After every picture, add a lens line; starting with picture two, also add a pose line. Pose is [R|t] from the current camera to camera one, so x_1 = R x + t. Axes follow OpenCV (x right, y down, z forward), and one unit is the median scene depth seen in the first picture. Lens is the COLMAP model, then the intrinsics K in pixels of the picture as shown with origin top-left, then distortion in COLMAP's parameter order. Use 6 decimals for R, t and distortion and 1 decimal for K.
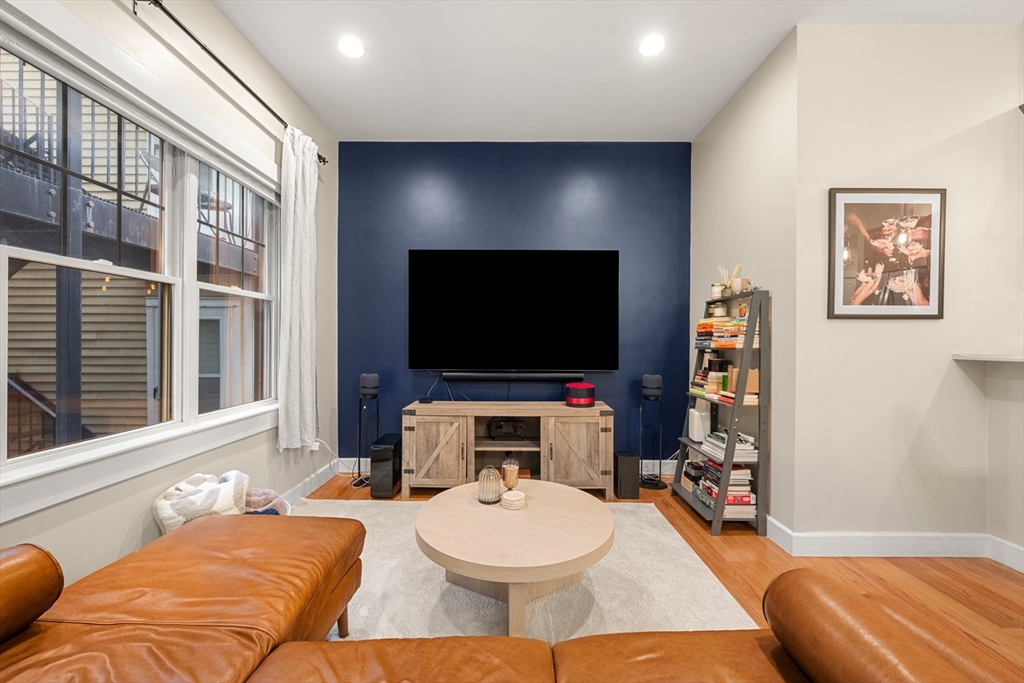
lens RADIAL K [[402.5, 0, 512.0], [0, 402.5, 341.5], [0, 0, 1]] dist [-0.001521, -0.000327]
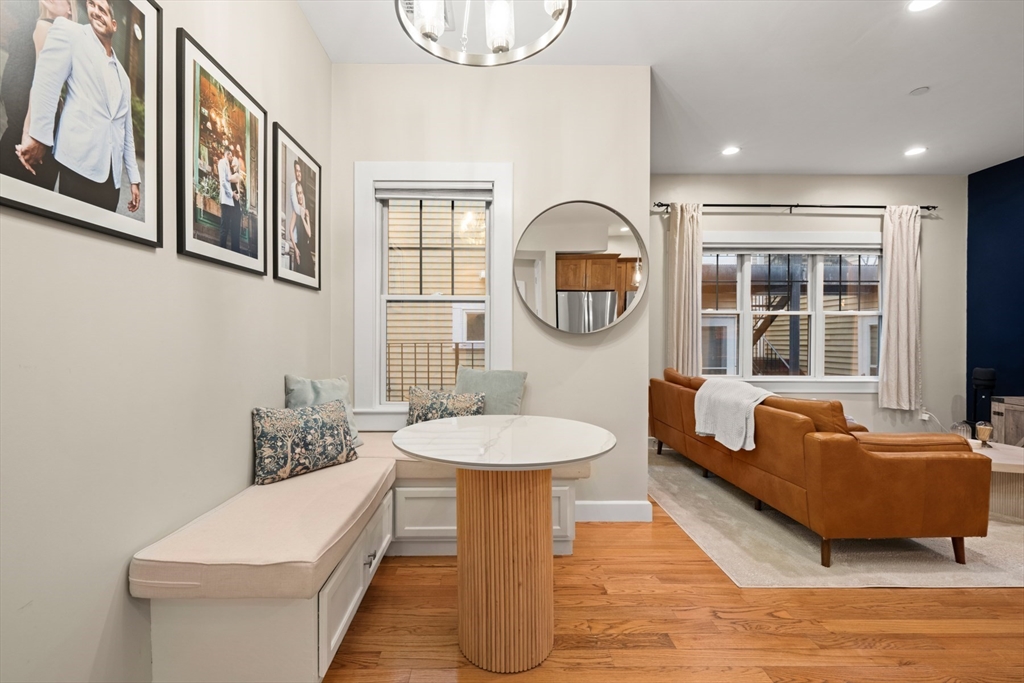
lens RADIAL K [[432.4, 0, 488.0], [0, 432.4, 347.3], [0, 0, 1]] dist [-0.008195, 0.000211]
pose [[0.004036, 0.017335, -0.999842, 1.109762], [-0.005043, 0.999837, 0.017315, 0.004538], [0.999979, 0.004972, 0.004123, -0.580232]]
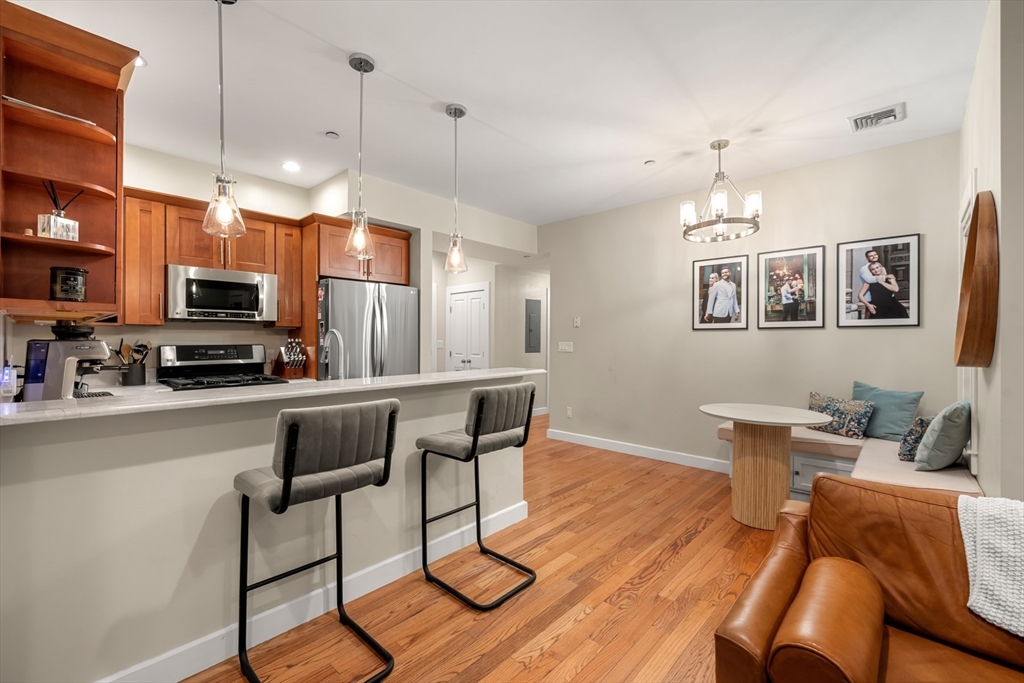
lens RADIAL K [[433.3, 0, 512.0], [0, 433.3, 341.5], [0, 0, 1]] dist [0.000300, 0.000062]
pose [[-0.740184, -0.008085, 0.672356, 0.194765], [-0.004878, 0.999966, 0.006654, -0.058791], [-0.672387, 0.001645, -0.740198, 0.784920]]
